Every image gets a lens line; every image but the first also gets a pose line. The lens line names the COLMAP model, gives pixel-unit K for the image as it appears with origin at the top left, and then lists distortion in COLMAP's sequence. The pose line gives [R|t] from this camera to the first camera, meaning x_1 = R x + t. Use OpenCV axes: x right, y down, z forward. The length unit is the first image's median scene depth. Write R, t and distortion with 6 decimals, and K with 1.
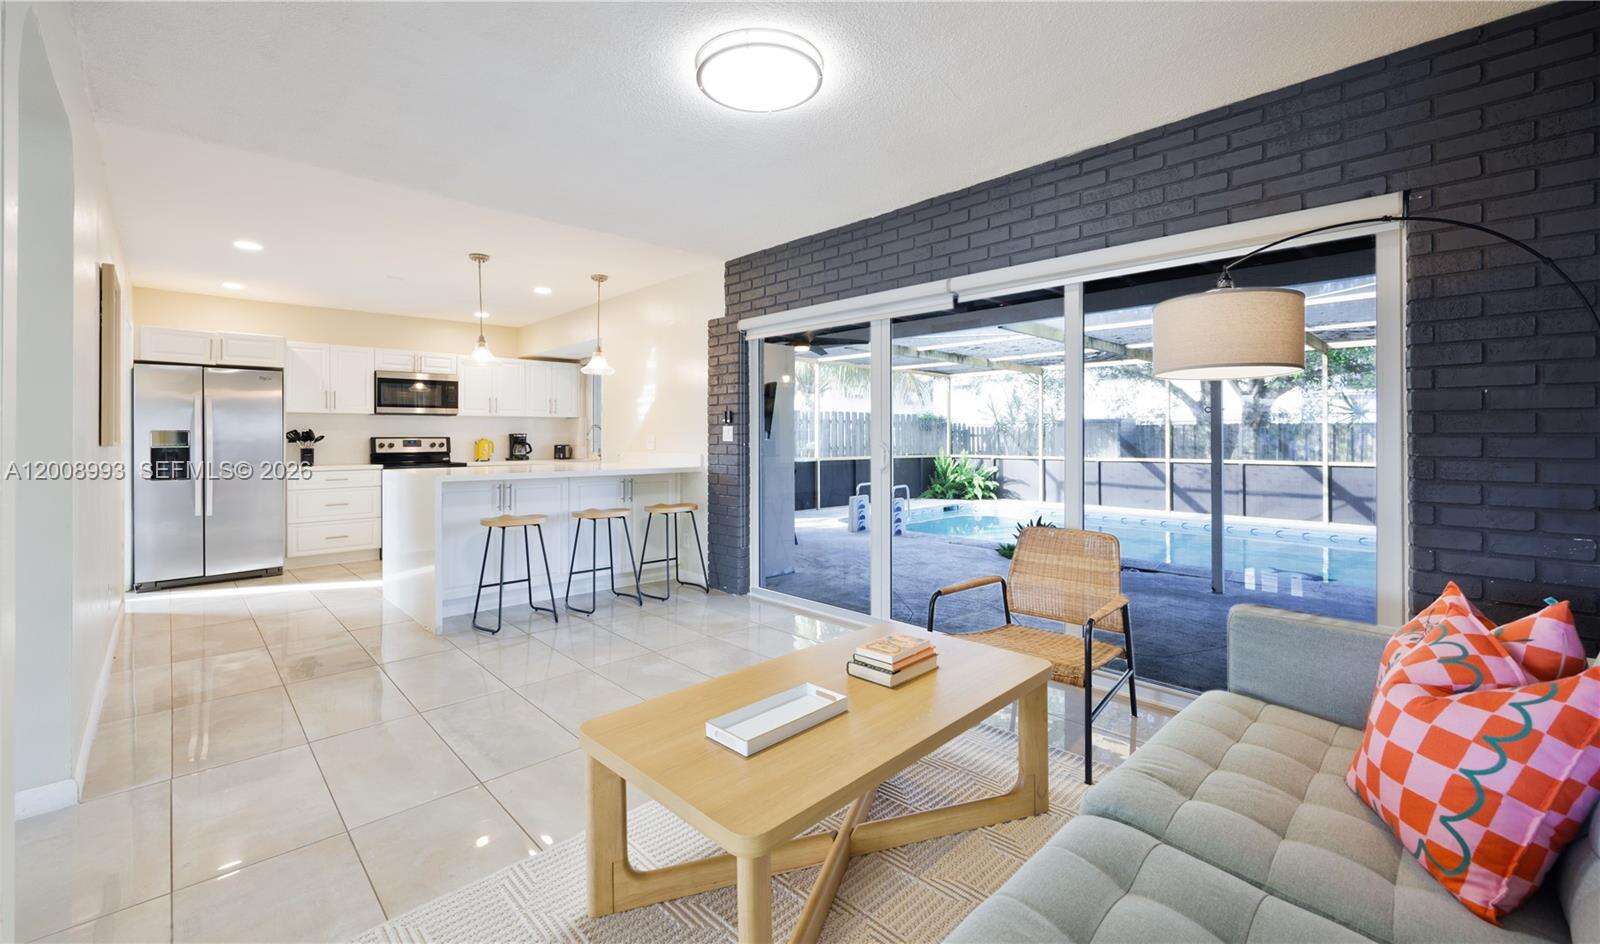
lens RADIAL K [[649.0, 0, 794.8], [0, 649.0, 434.9], [0, 0, 1]] dist [-0.012744, 0.000032]
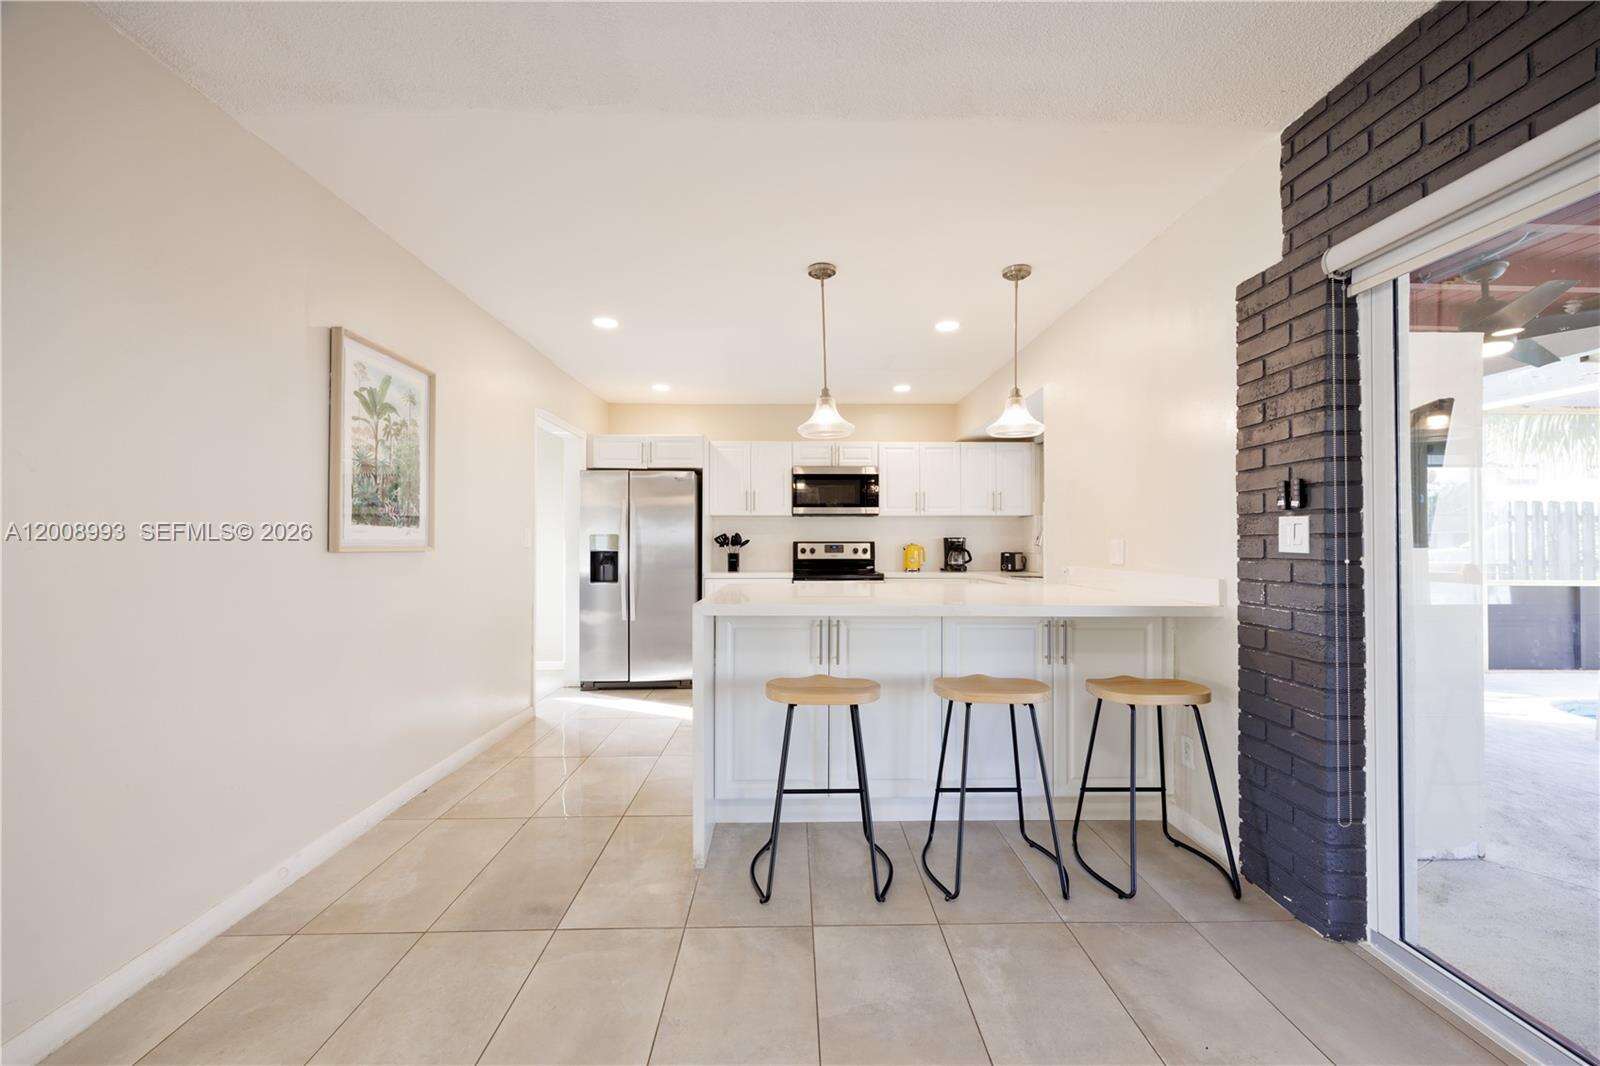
lens RADIAL K [[639.6, 0, 803.0], [0, 639.6, 533.6], [0, 0, 1]] dist [-0.001794, -0.000148]
pose [[0.734229, -0.006210, -0.678874, -0.052674], [-0.000840, 0.999949, -0.010055, 0.001835], [0.678902, 0.007953, 0.734186, 0.457091]]
